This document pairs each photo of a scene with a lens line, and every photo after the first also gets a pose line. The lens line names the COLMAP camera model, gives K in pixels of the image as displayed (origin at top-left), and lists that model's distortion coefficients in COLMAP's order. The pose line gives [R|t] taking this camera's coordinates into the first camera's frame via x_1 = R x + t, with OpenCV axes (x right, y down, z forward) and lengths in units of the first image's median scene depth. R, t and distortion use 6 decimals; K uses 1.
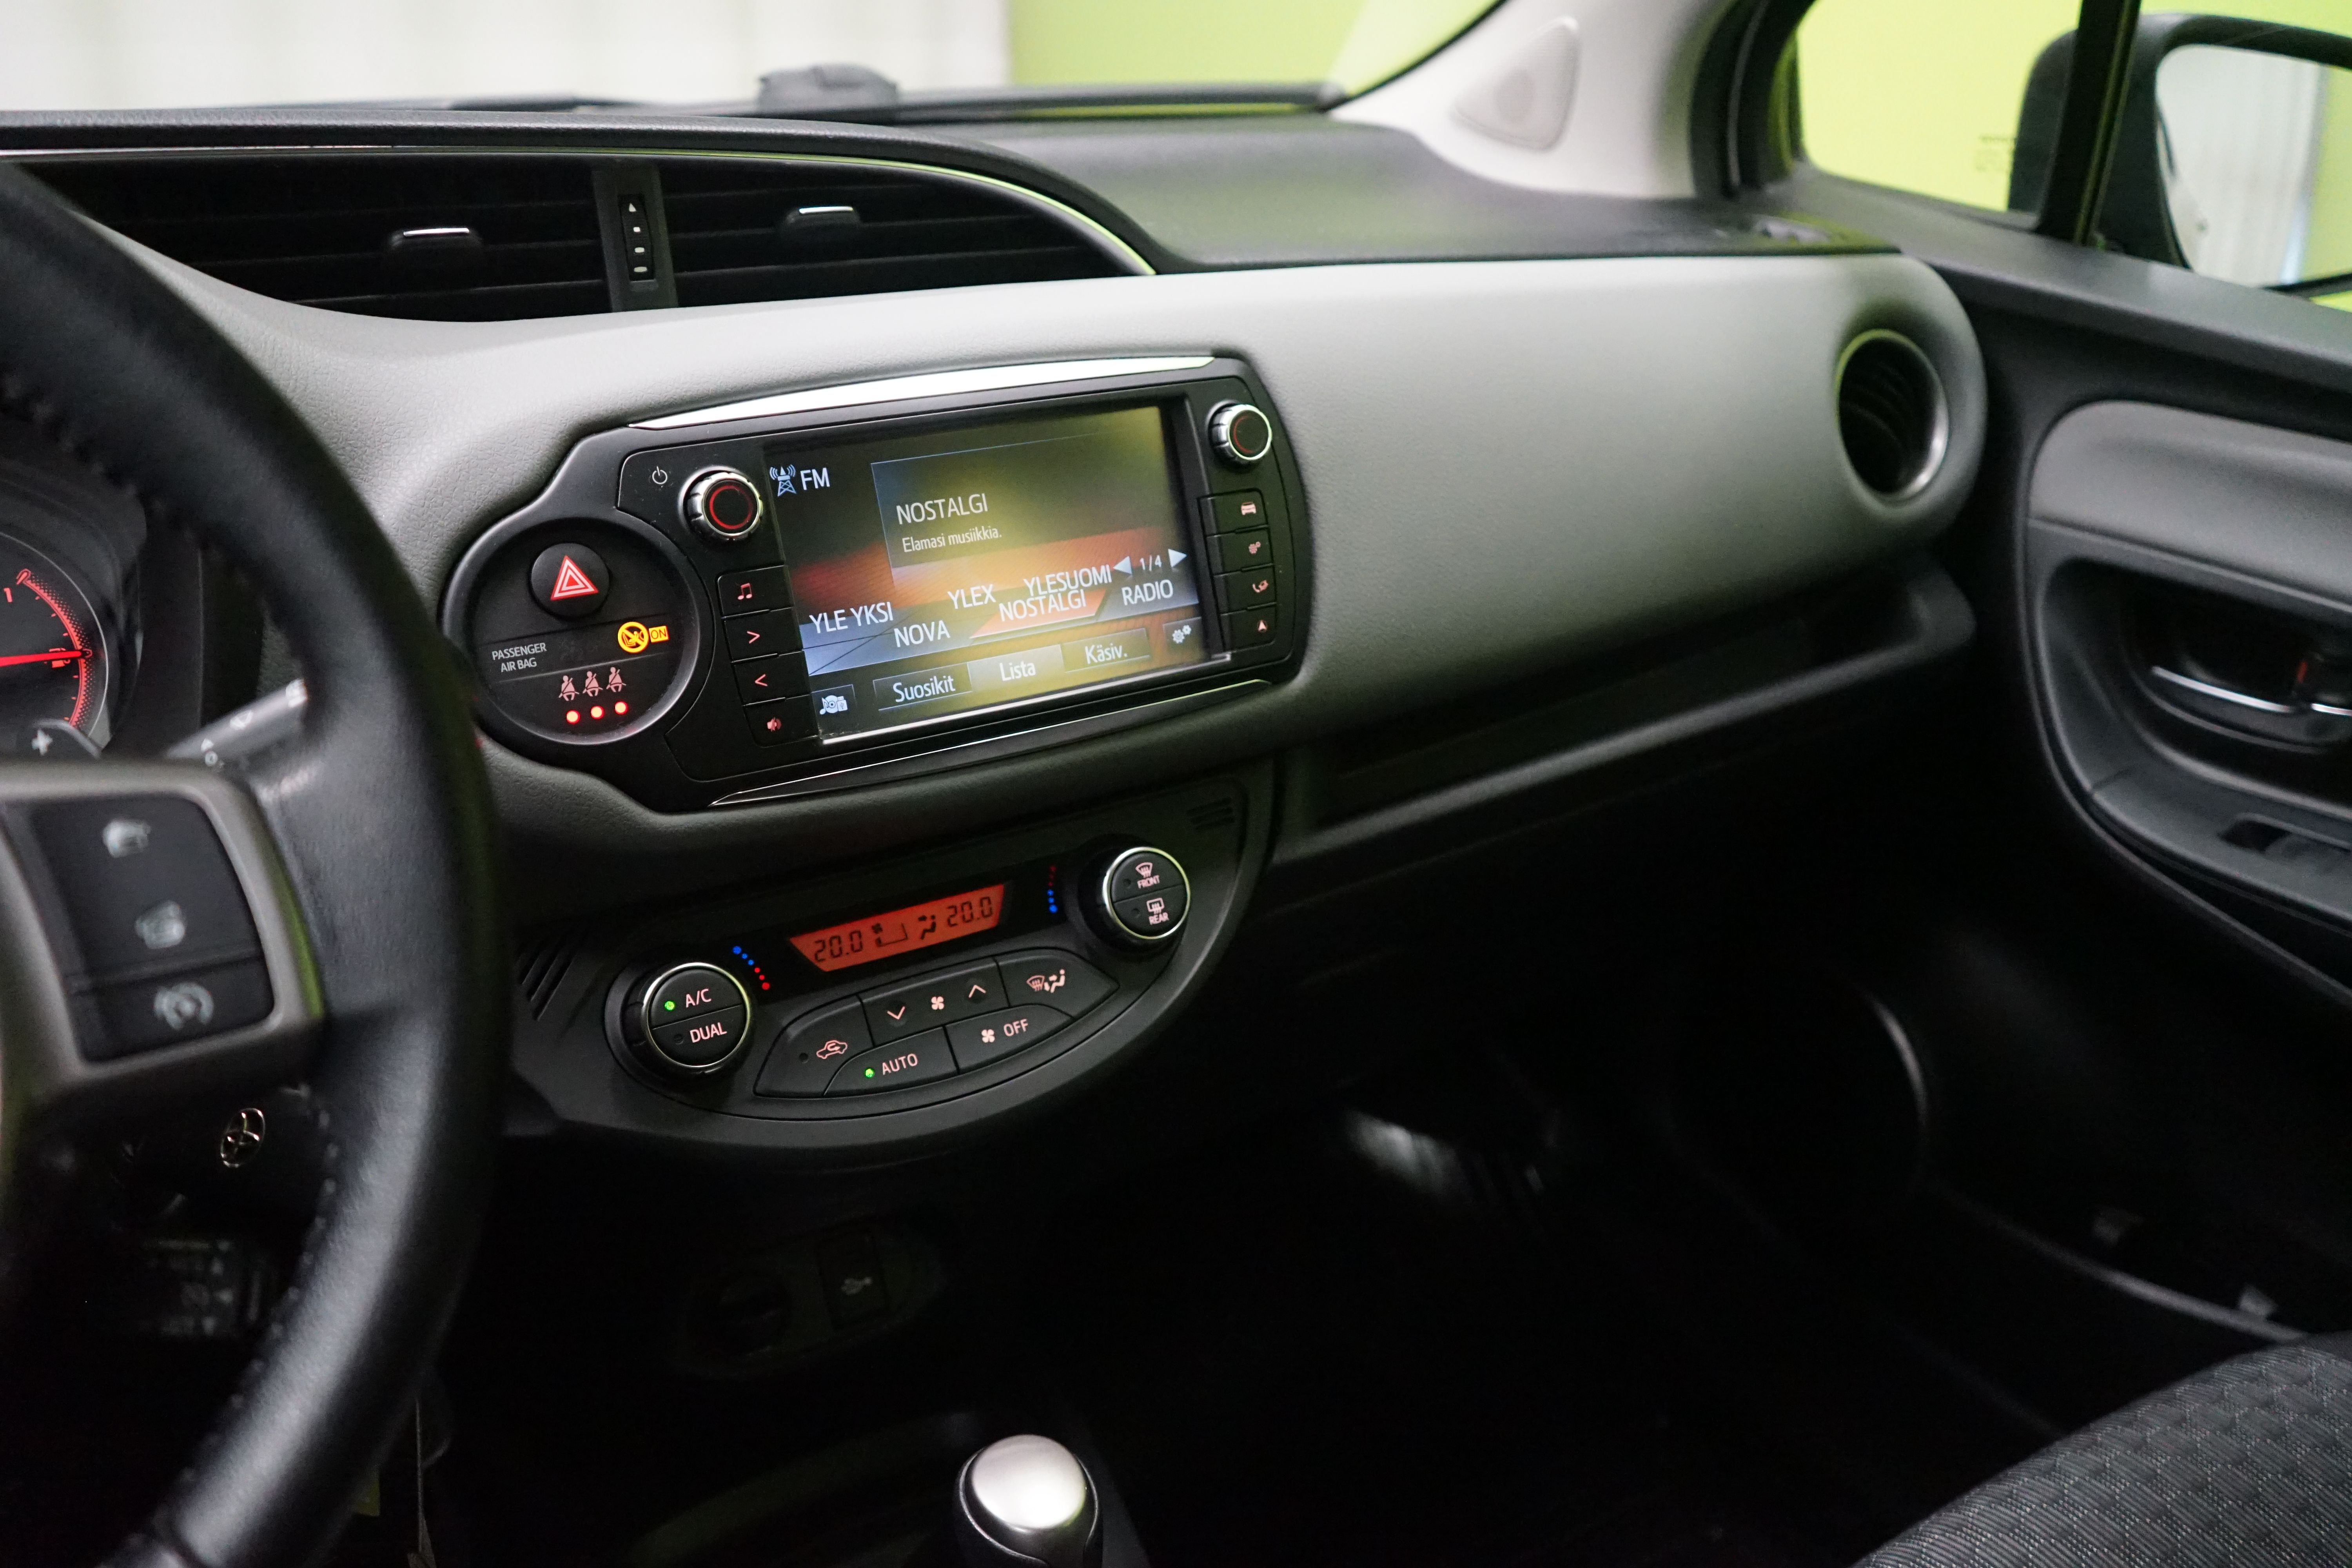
lens RADIAL K [[1901.9, 0, 1176.0], [0, 1901.9, 784.0], [0, 0, 1]] dist [-0.008941, 0.012481]
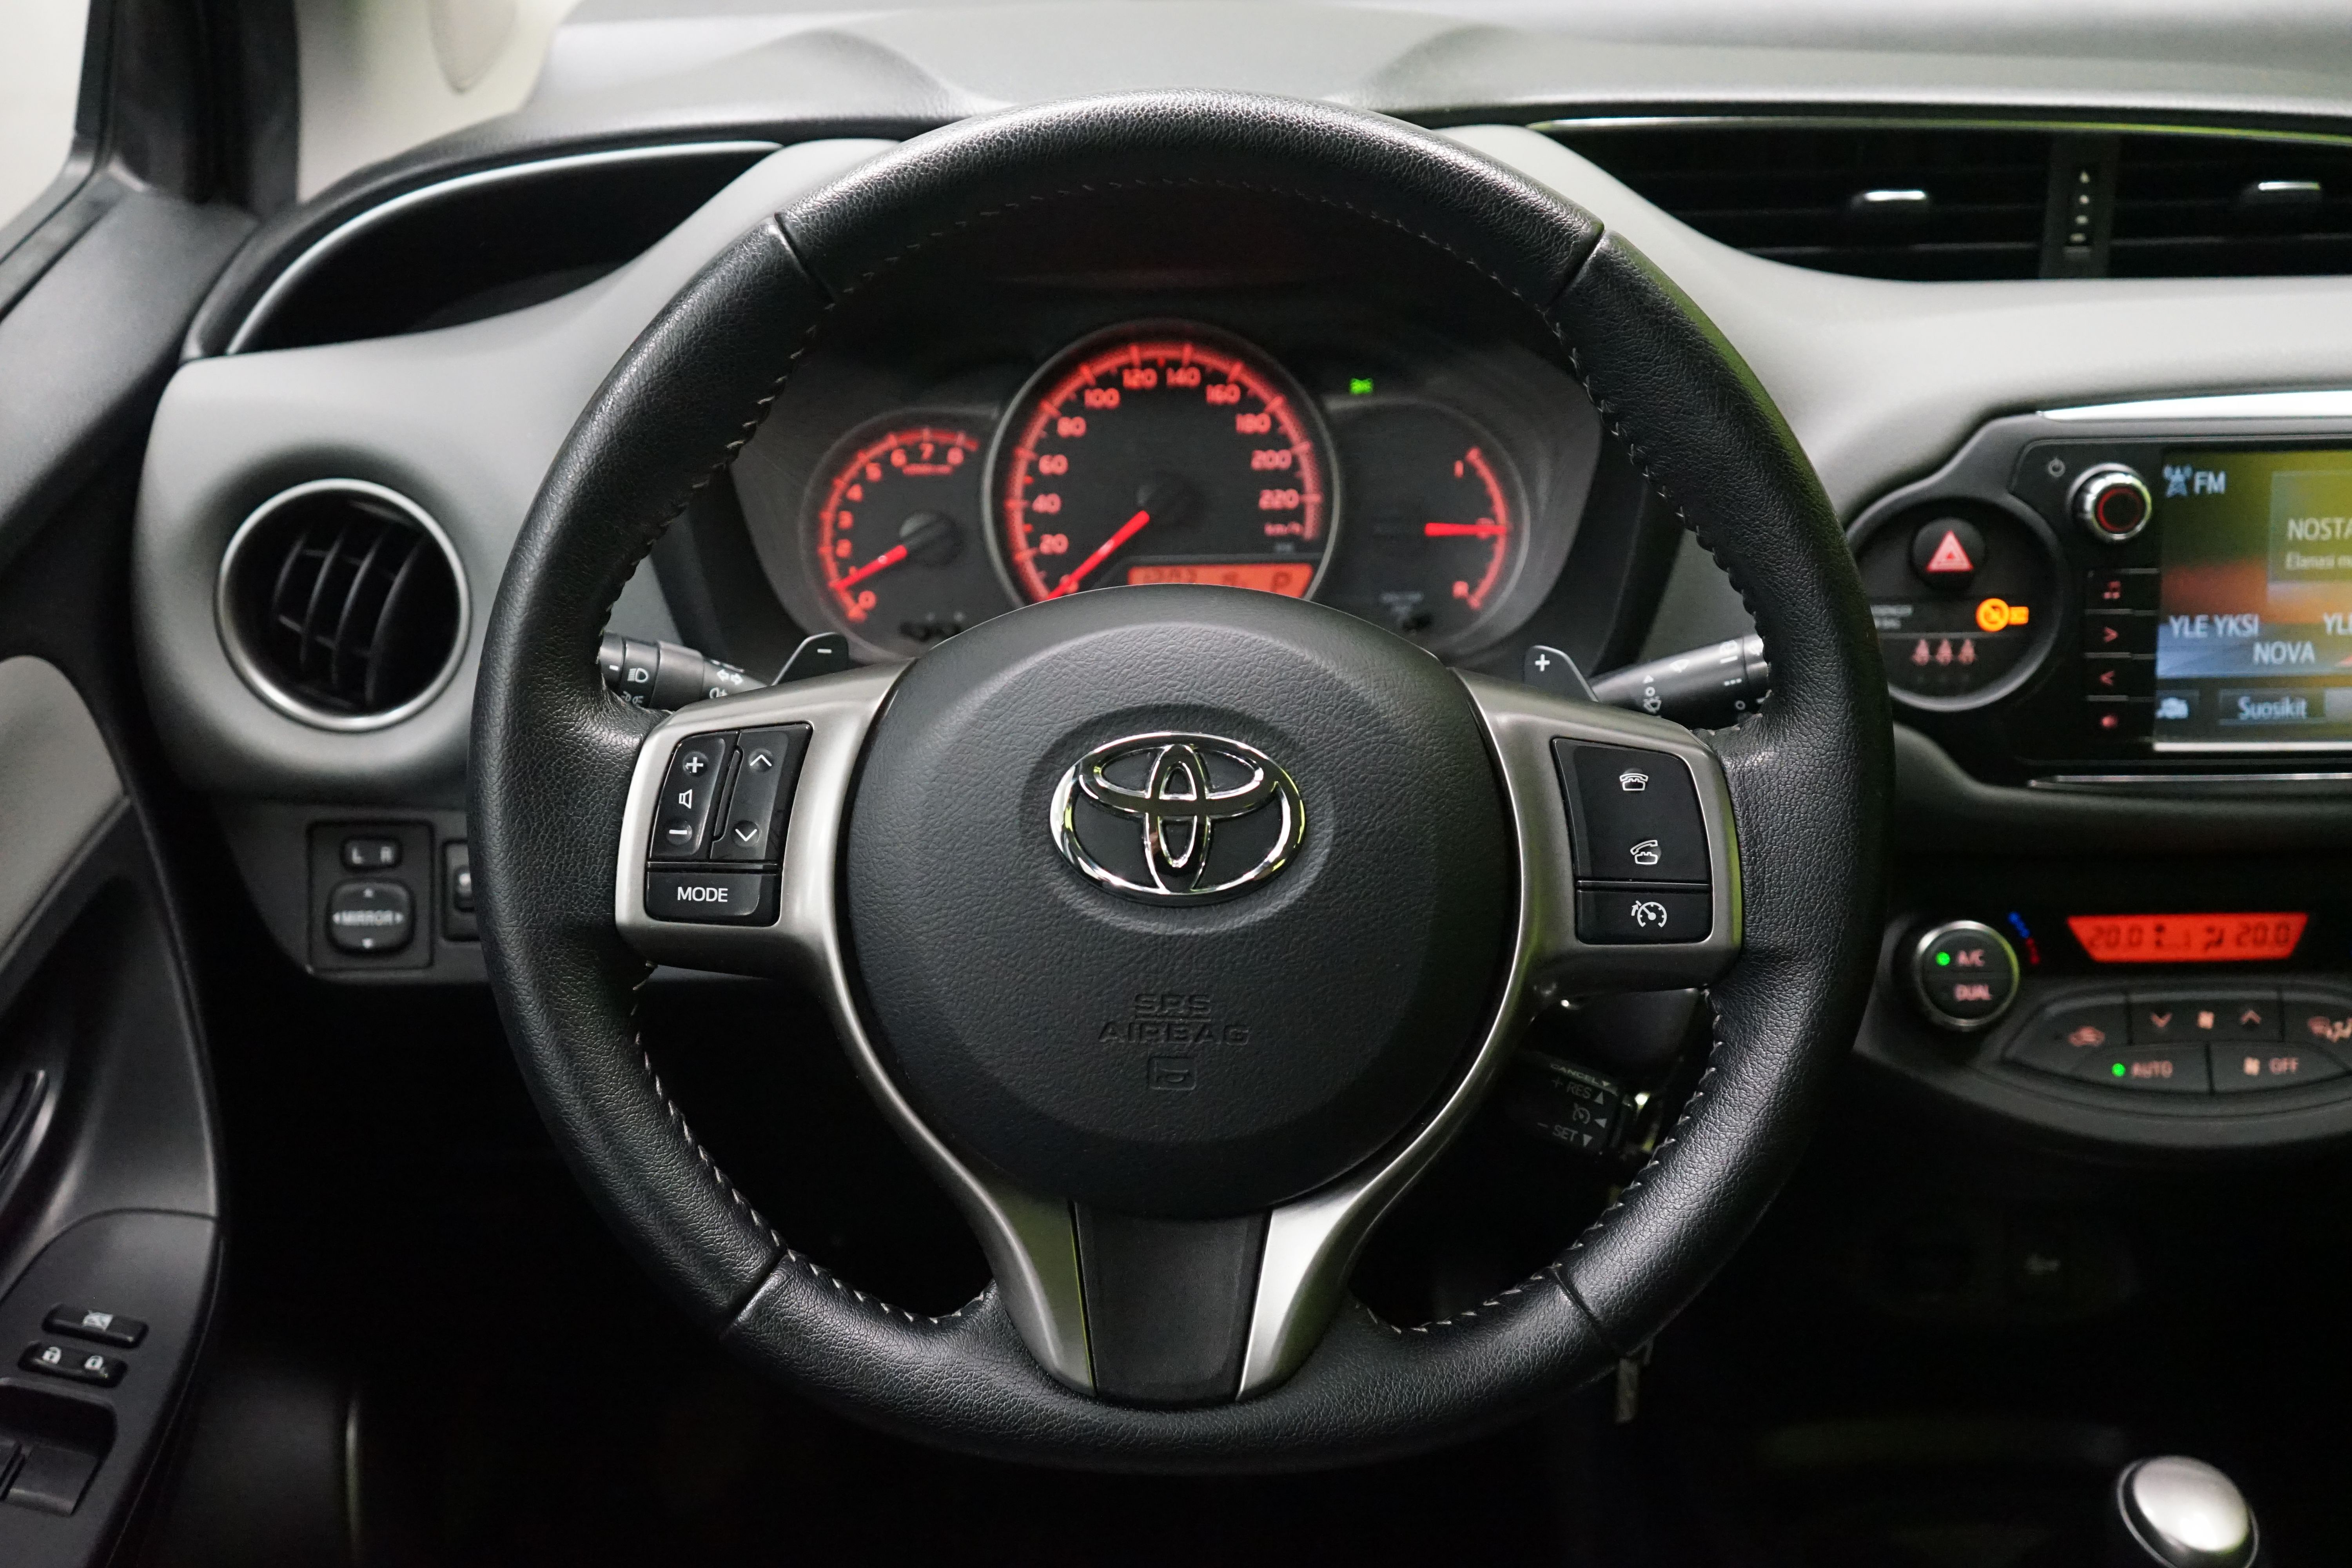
lens RADIAL K [[2580.7, 0, 1176.0], [0, 2580.7, 784.0], [0, 0, 1]] dist [0.030946, -0.029933]
pose [[0.856465, 0.232904, -0.460676, 0.007027], [-0.187068, 0.971805, 0.143528, -0.099046], [0.481116, -0.036749, 0.875886, -0.436203]]
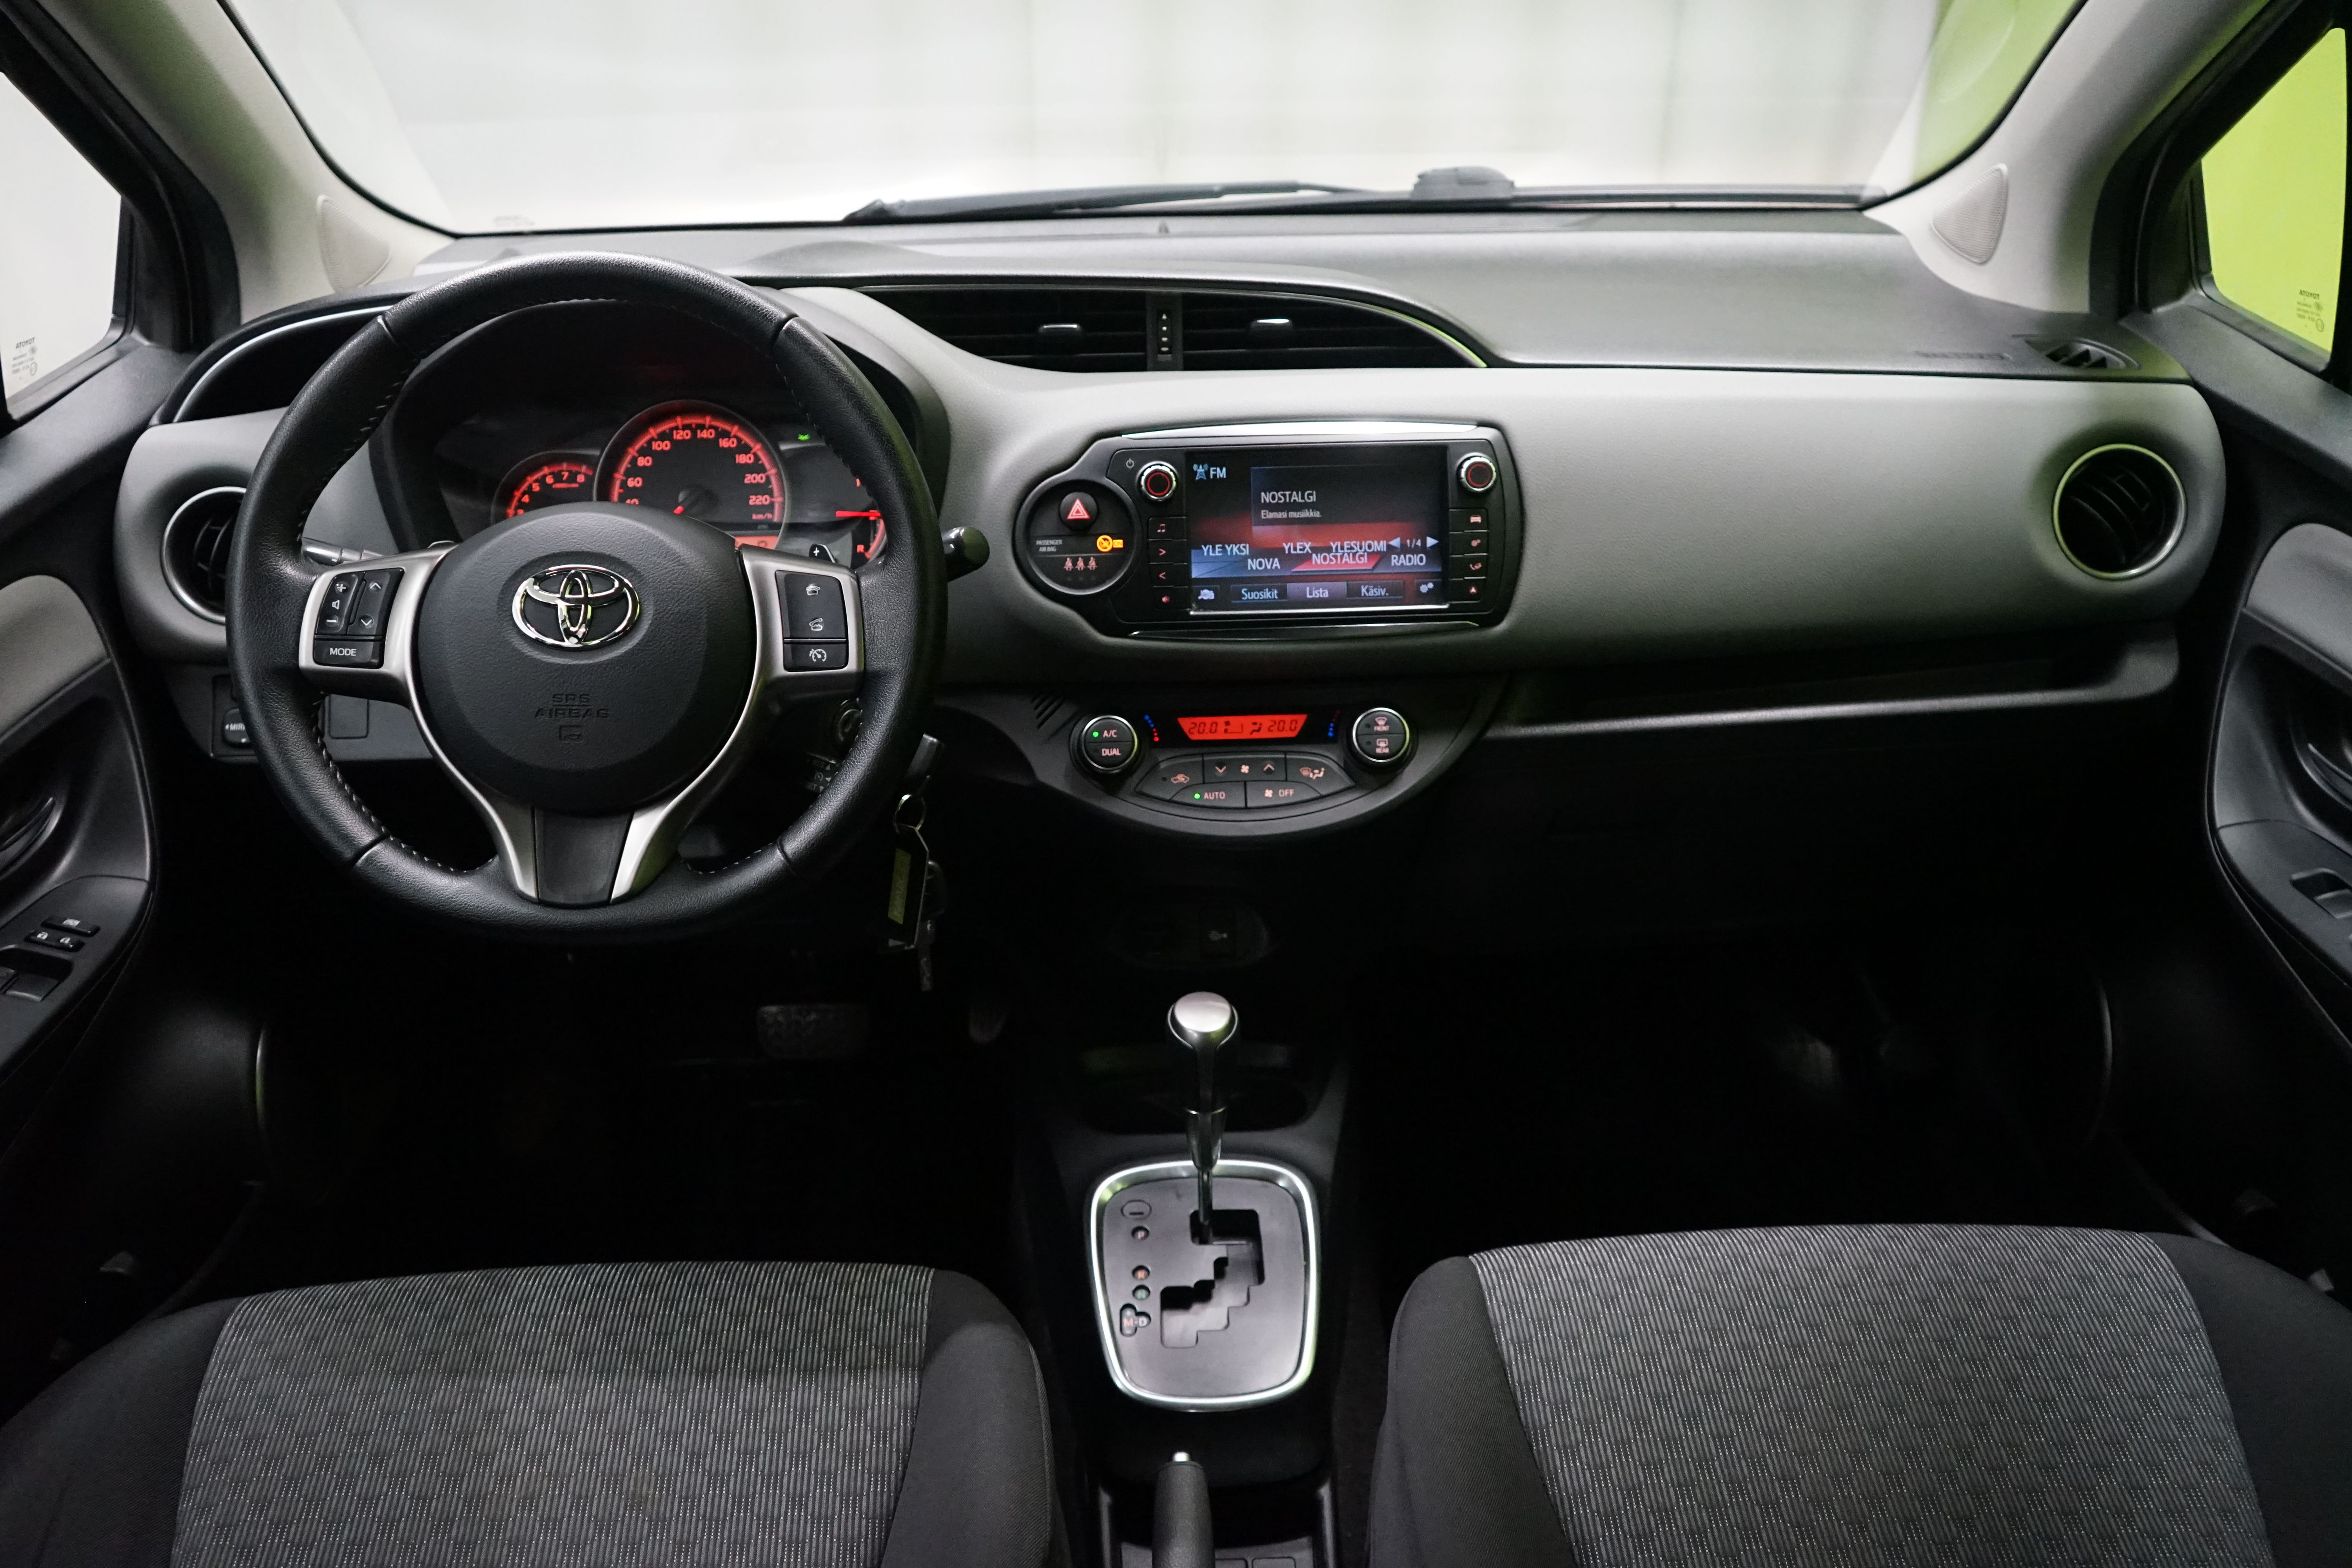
lens RADIAL K [[1901.9, 0, 1176.0], [0, 1901.9, 784.0], [0, 0, 1]] dist [-0.008941, 0.012481]
pose [[0.864720, 0.197443, -0.461818, 0.679297], [-0.177965, 0.980282, 0.085879, -0.014357], [0.469668, 0.007926, 0.882807, -0.644917]]
